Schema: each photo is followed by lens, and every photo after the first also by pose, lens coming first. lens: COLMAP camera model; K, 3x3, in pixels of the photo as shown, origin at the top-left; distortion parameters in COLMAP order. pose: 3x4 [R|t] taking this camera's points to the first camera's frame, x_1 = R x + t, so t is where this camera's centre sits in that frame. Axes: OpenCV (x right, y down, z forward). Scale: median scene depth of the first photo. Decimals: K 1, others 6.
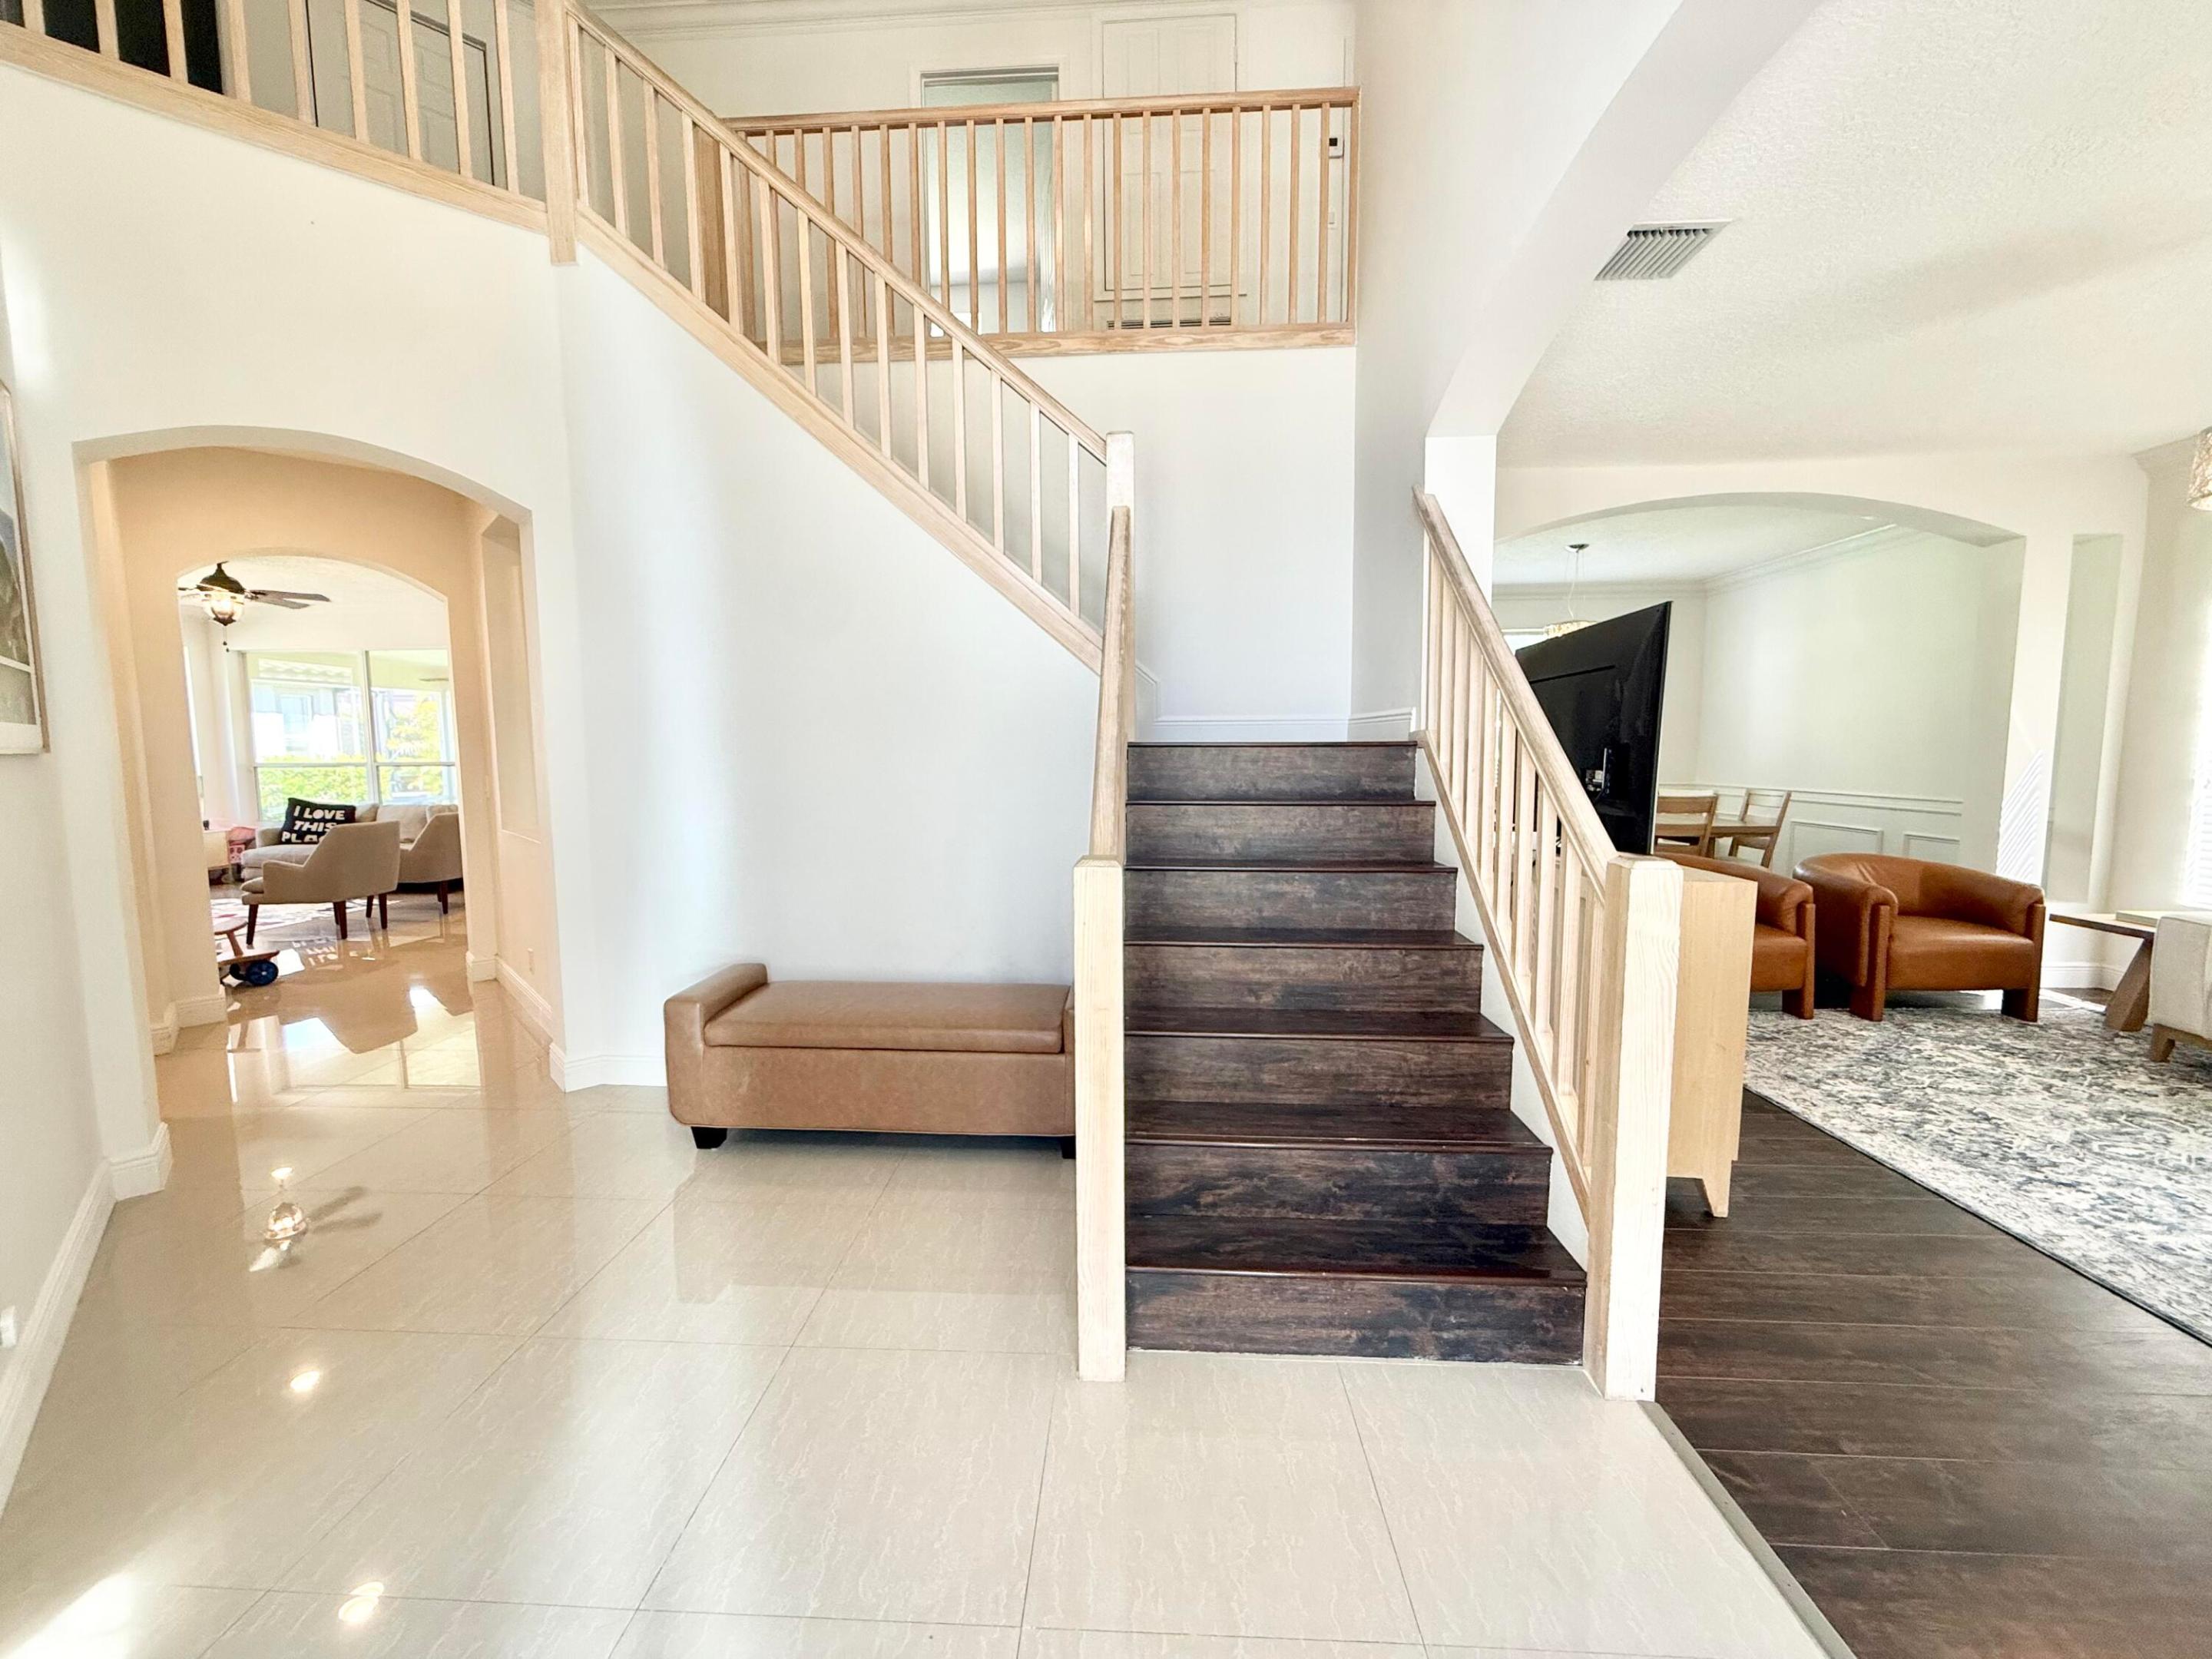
lens RADIAL K [[881.2, 0, 1102.6], [0, 881.2, 828.2], [0, 0, 1]] dist [-0.000193, 0.000319]
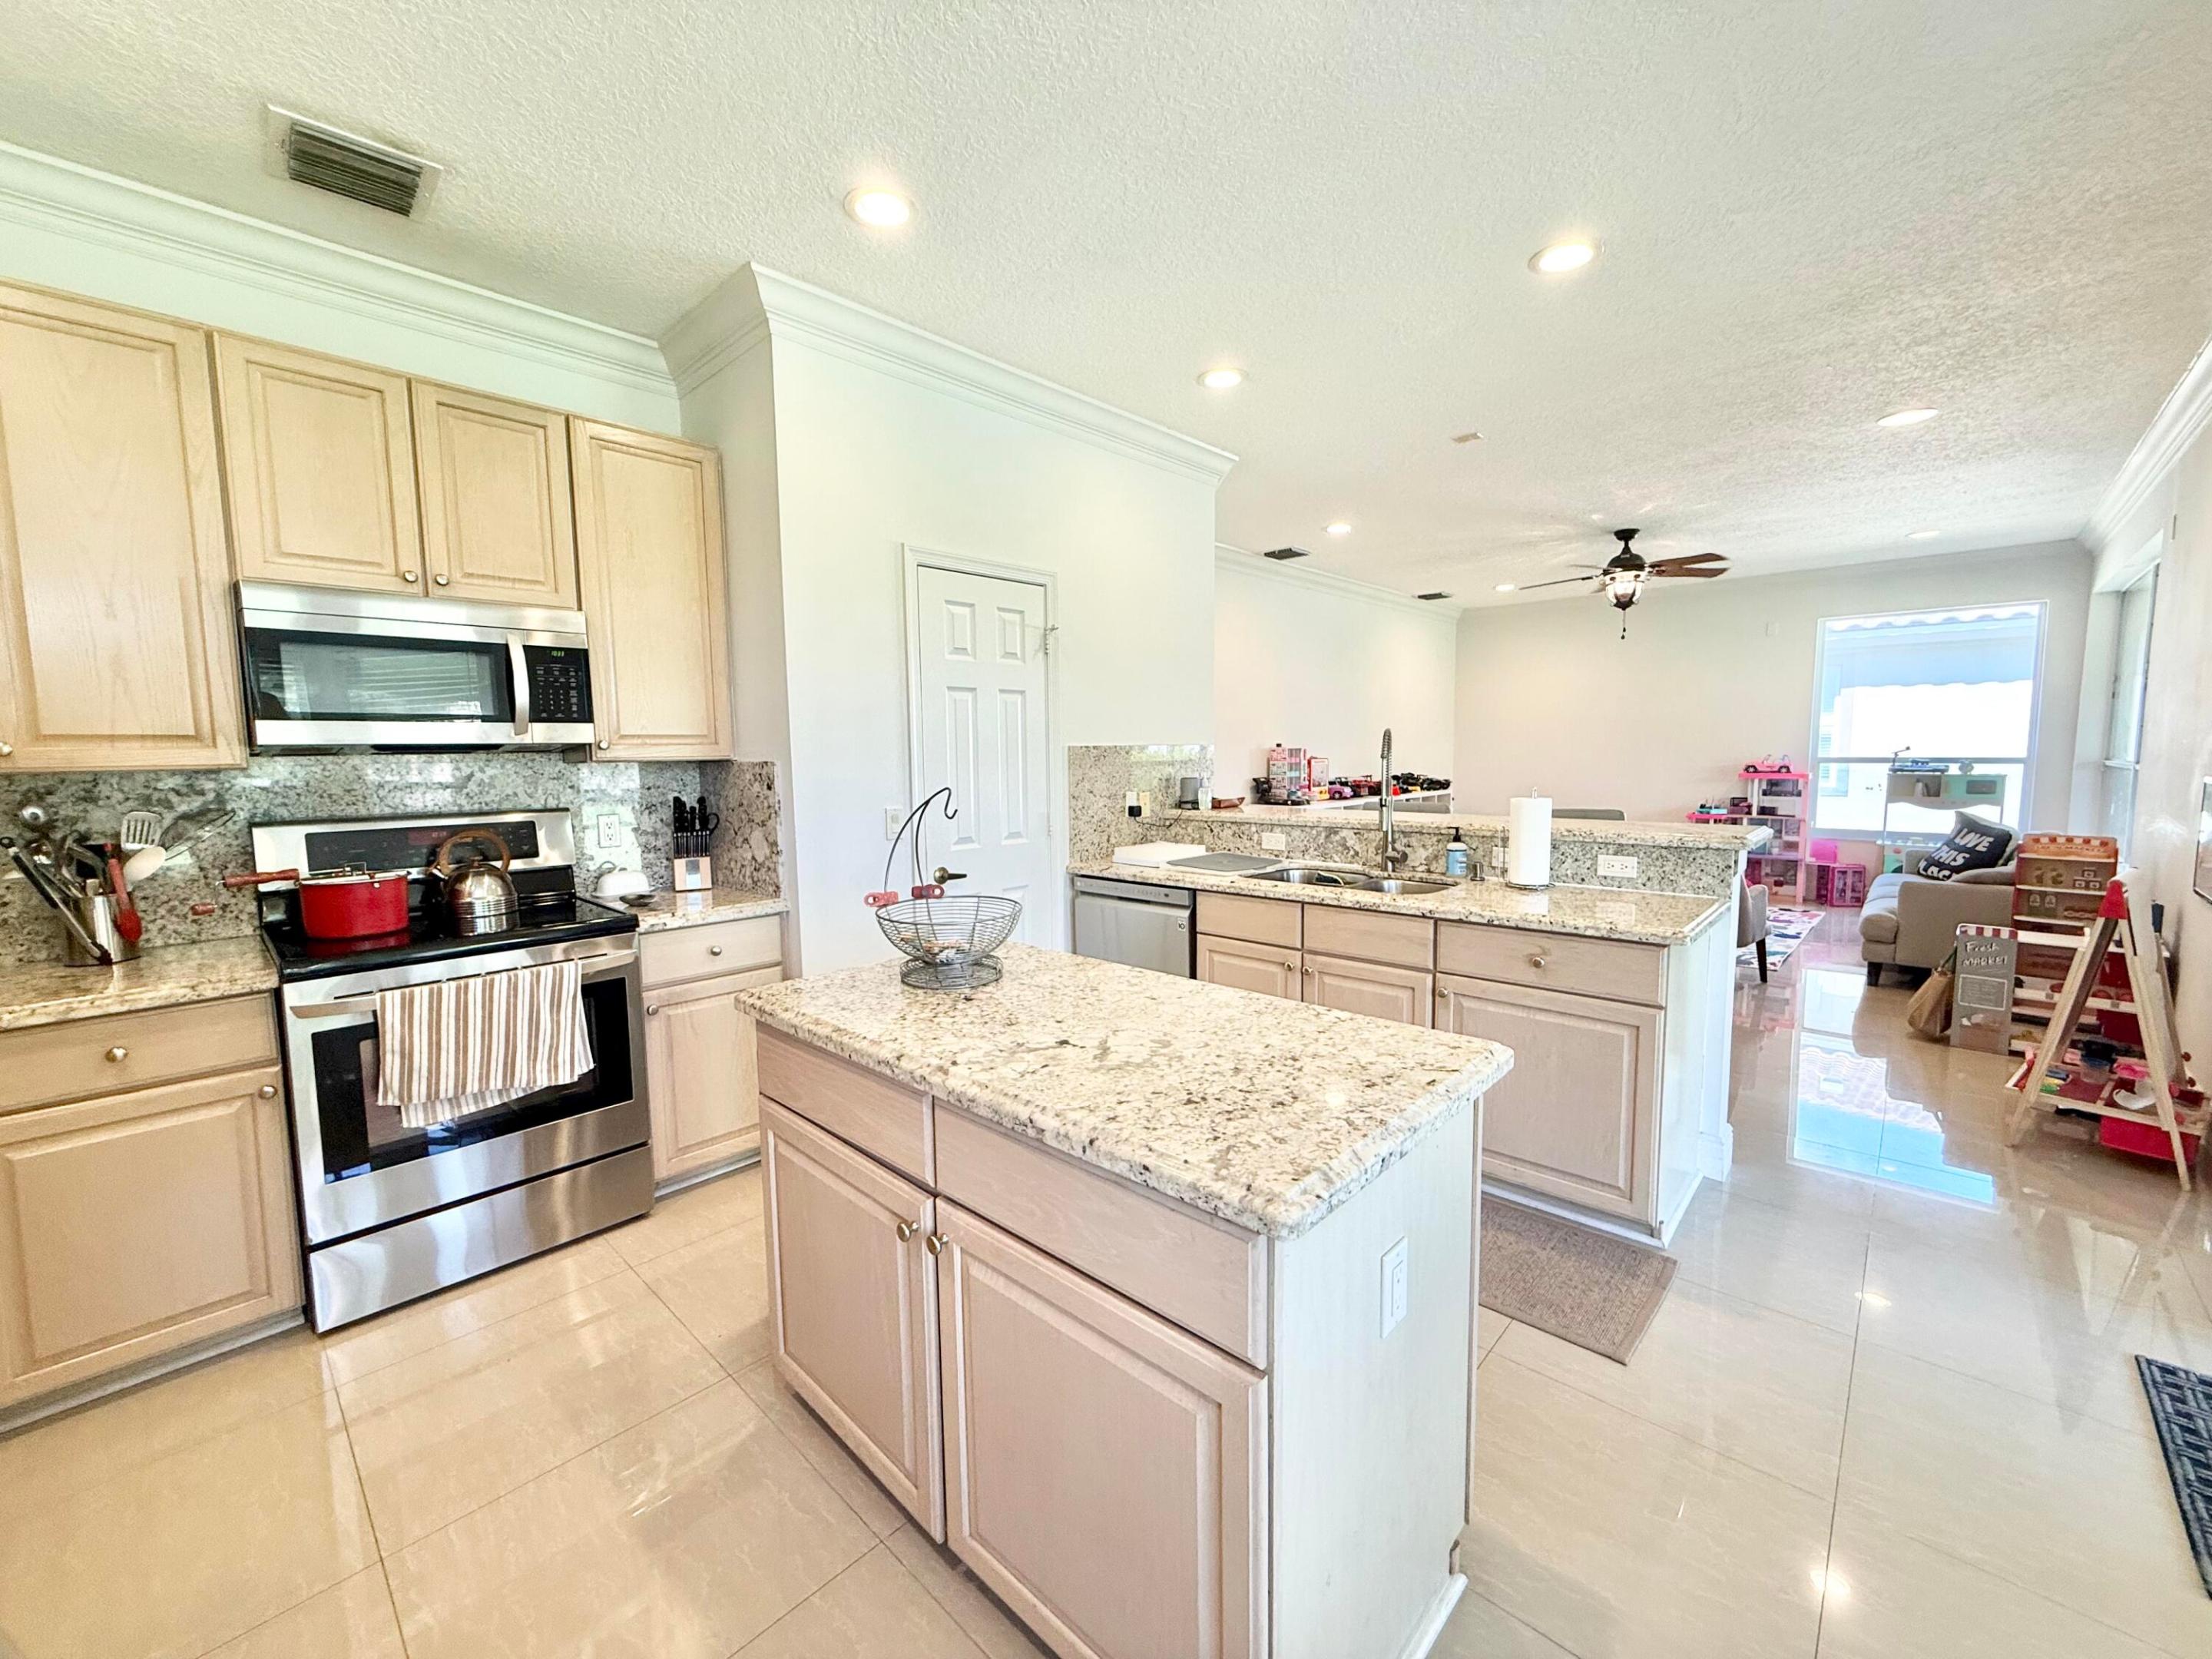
lens RADIAL K [[881.2, 0, 1102.6], [0, 881.2, 828.2], [0, 0, 1]] dist [-0.000193, 0.000319]
pose [[-0.647377, 0.084463, -0.757475, 0.044834], [-0.052385, 0.986559, 0.154778, -0.094132], [0.760368, 0.139881, -0.634251, 0.932210]]
